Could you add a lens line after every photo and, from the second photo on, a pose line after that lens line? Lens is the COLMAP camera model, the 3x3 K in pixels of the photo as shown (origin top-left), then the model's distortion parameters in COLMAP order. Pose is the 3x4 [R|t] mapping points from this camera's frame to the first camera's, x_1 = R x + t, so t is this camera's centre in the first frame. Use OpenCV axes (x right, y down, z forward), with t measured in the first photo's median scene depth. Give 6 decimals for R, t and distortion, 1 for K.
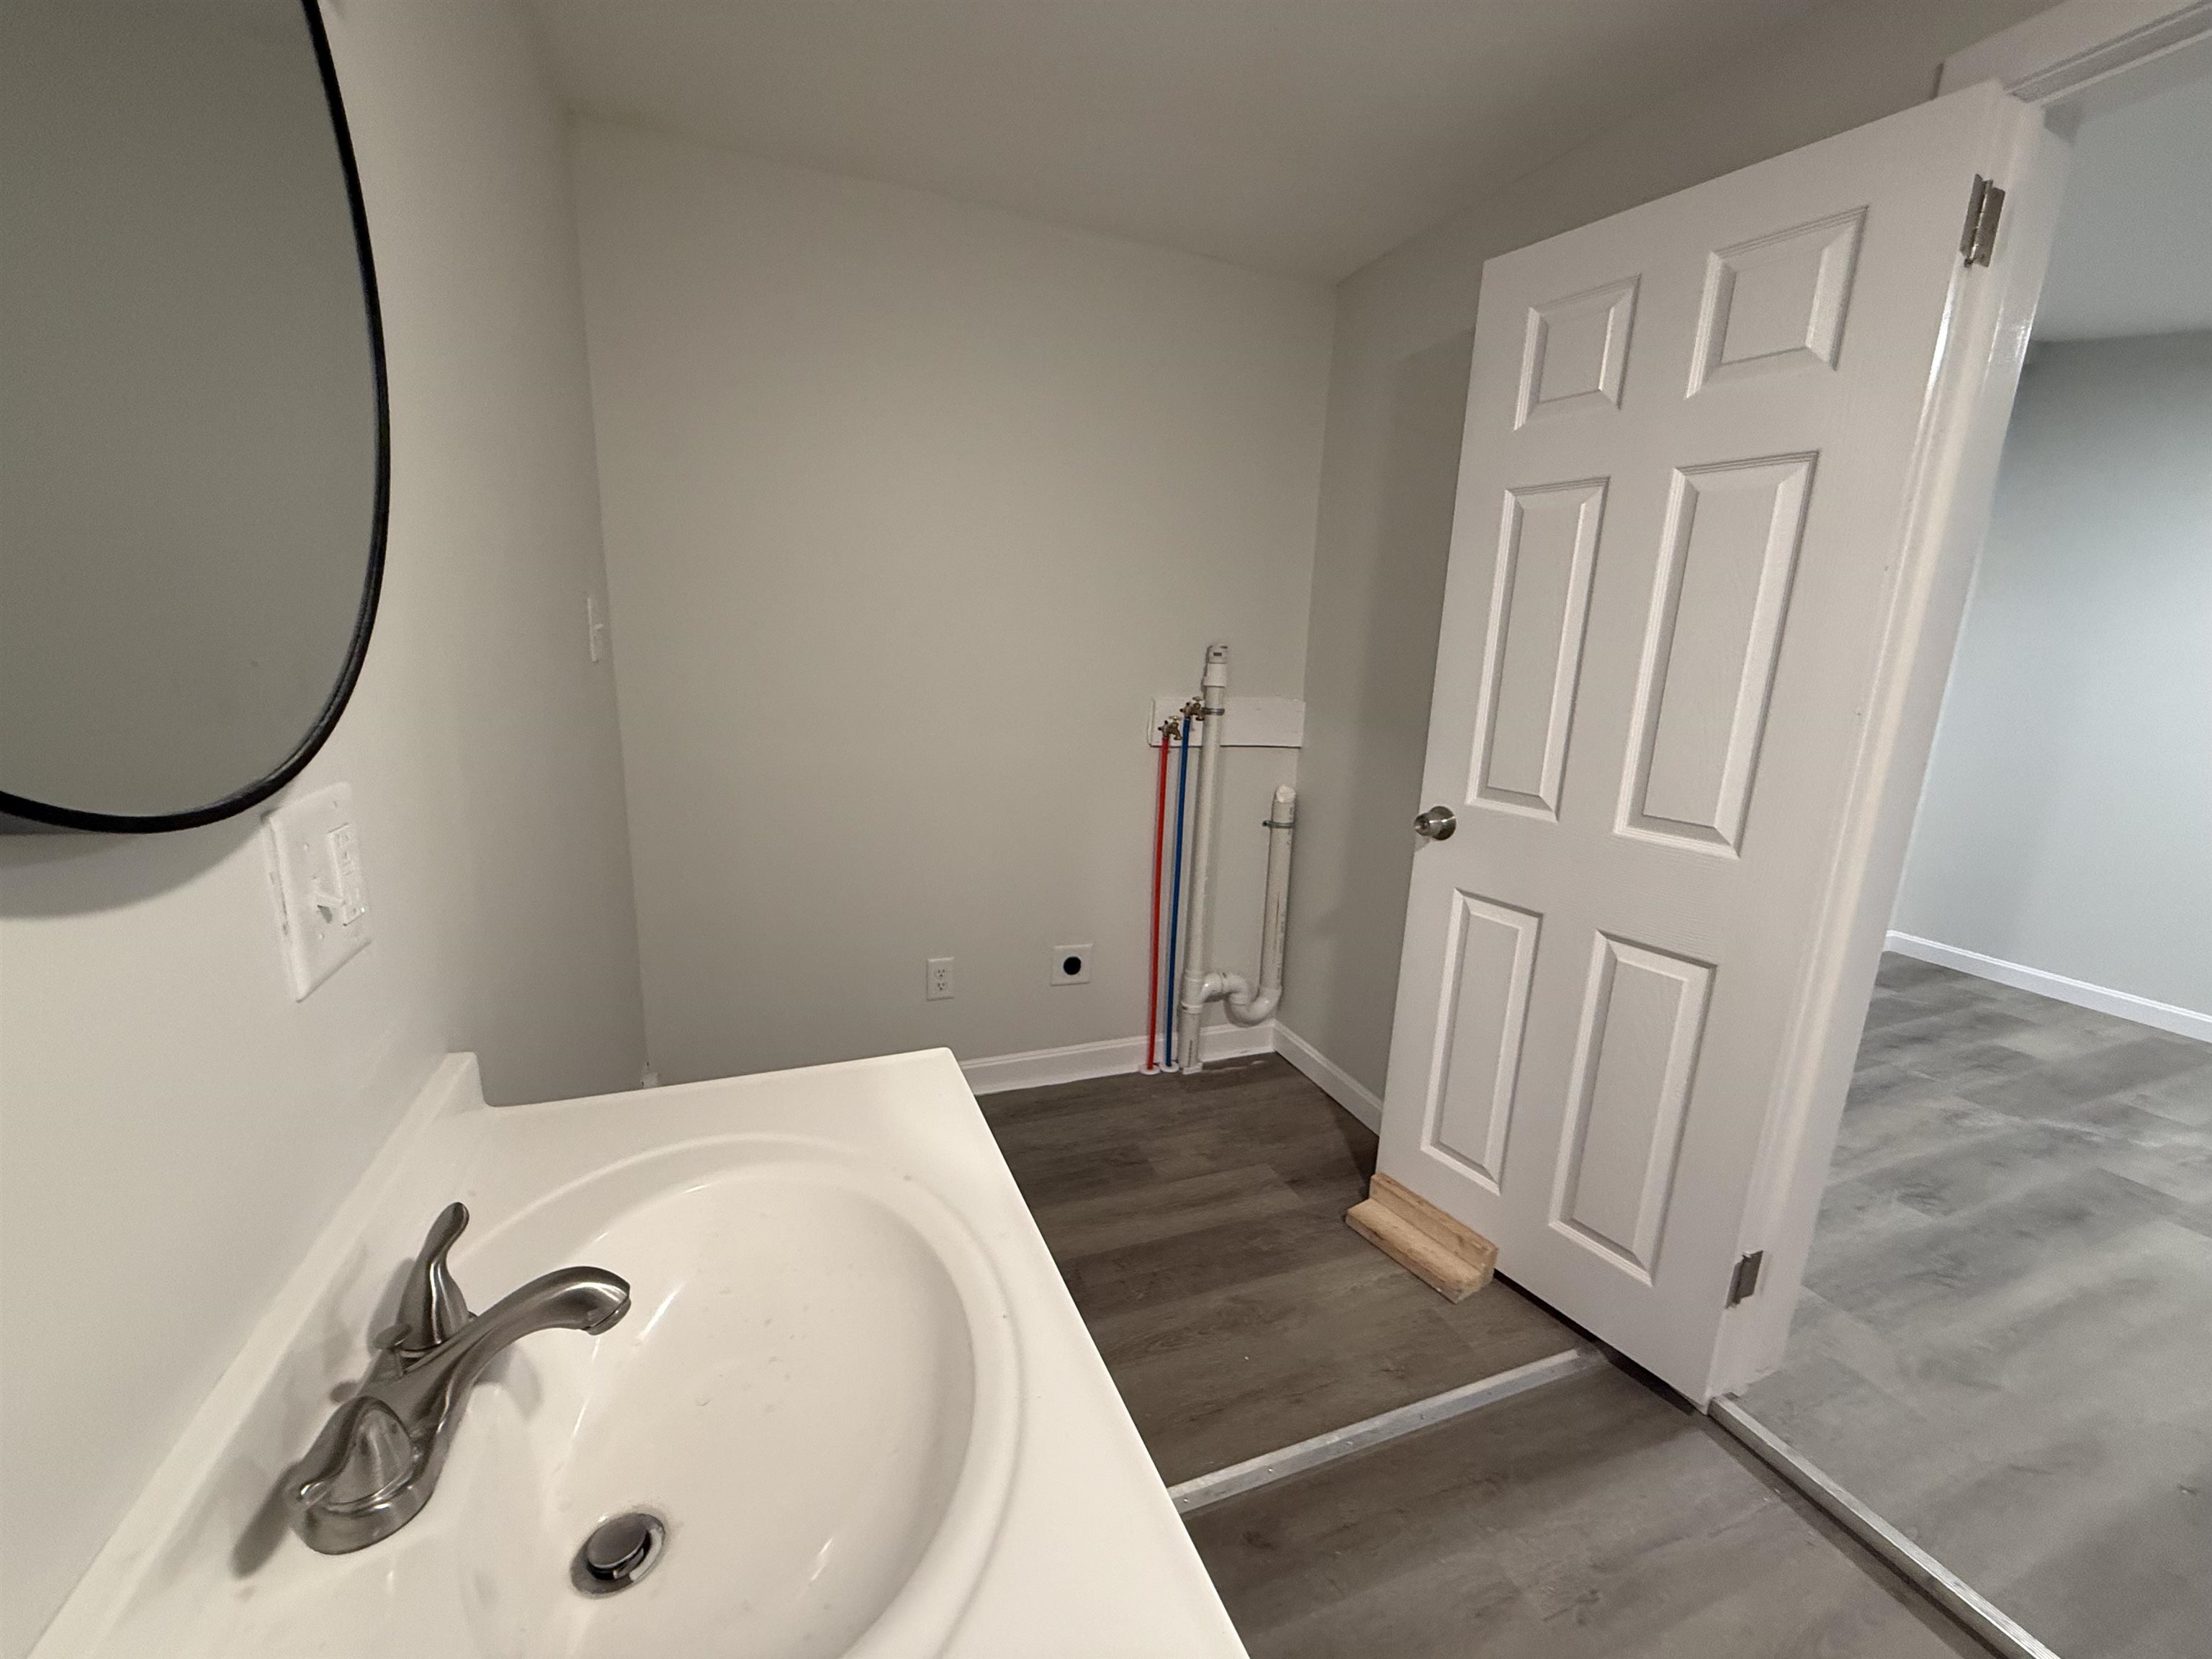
lens RADIAL K [[880.7, 0, 1102.6], [0, 880.7, 828.9], [0, 0, 1]] dist [-0.001392, 0.000073]
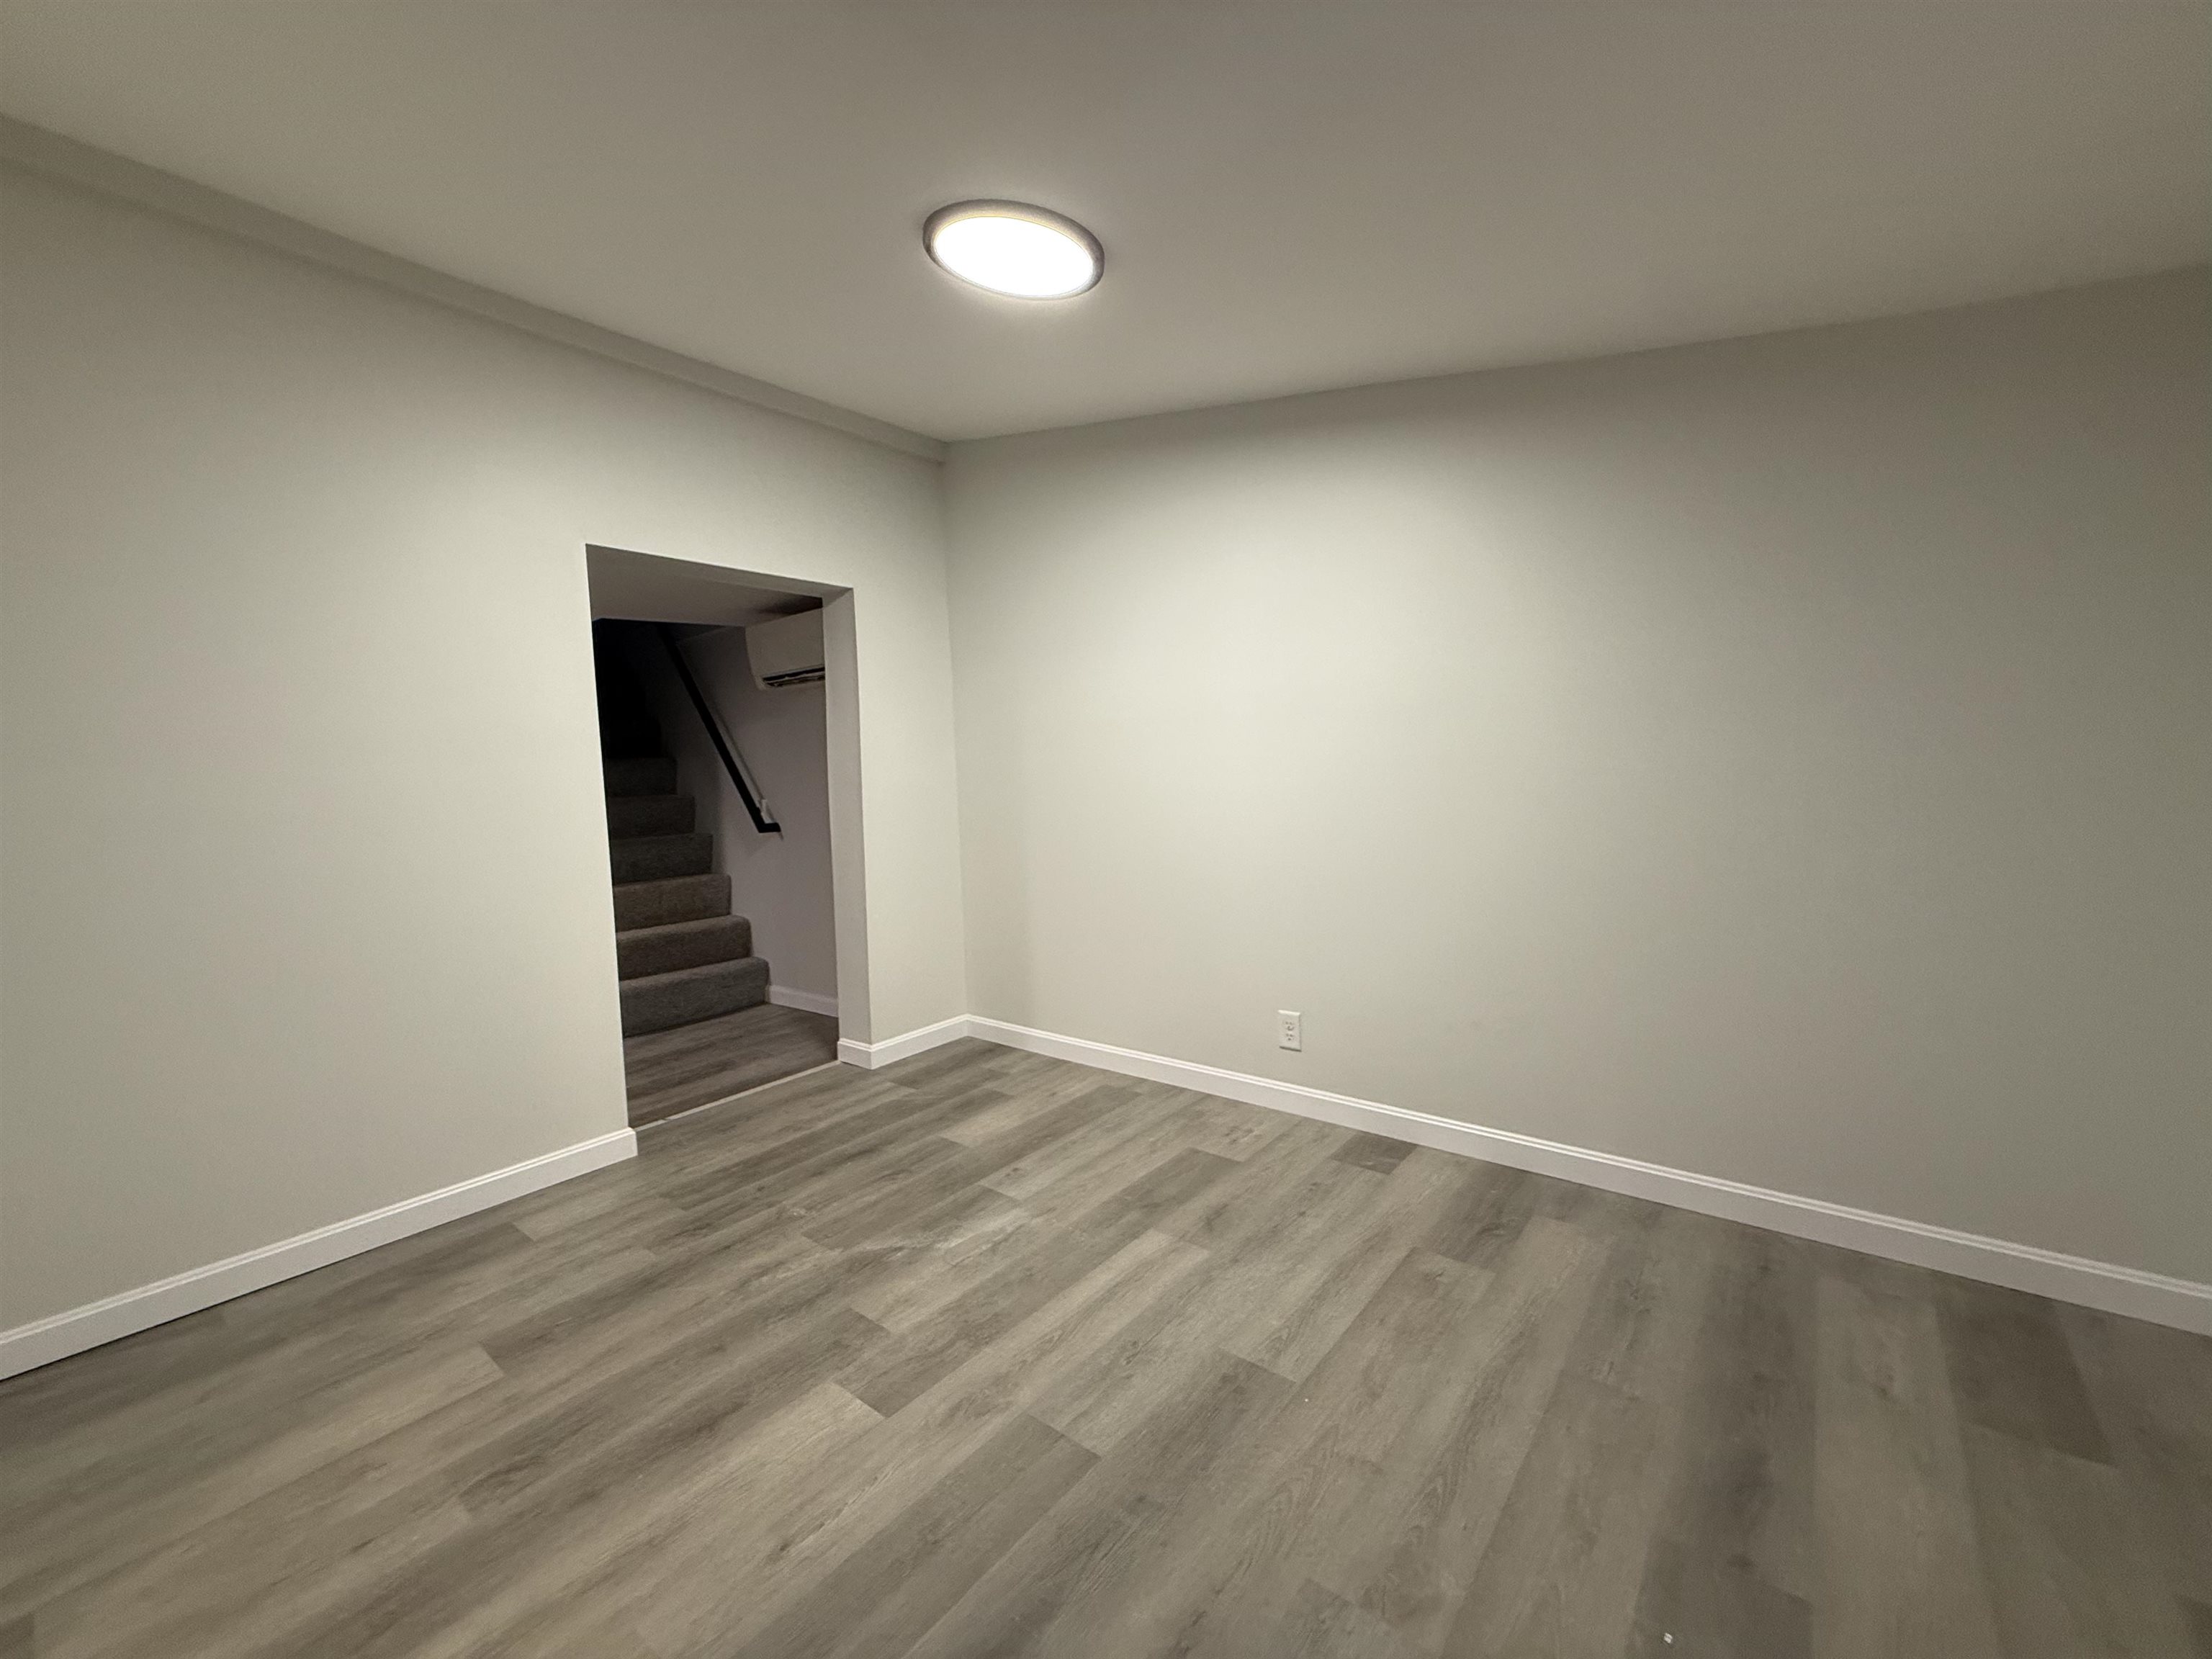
lens RADIAL K [[880.7, 0, 1101.7], [0, 880.7, 834.5], [0, 0, 1]] dist [-0.001392, 0.000073]
pose [[0.853516, -0.085368, 0.514027, 0.806526], [0.152393, 0.984252, -0.089579, 0.042514], [-0.498285, 0.154792, 0.853084, 0.070717]]
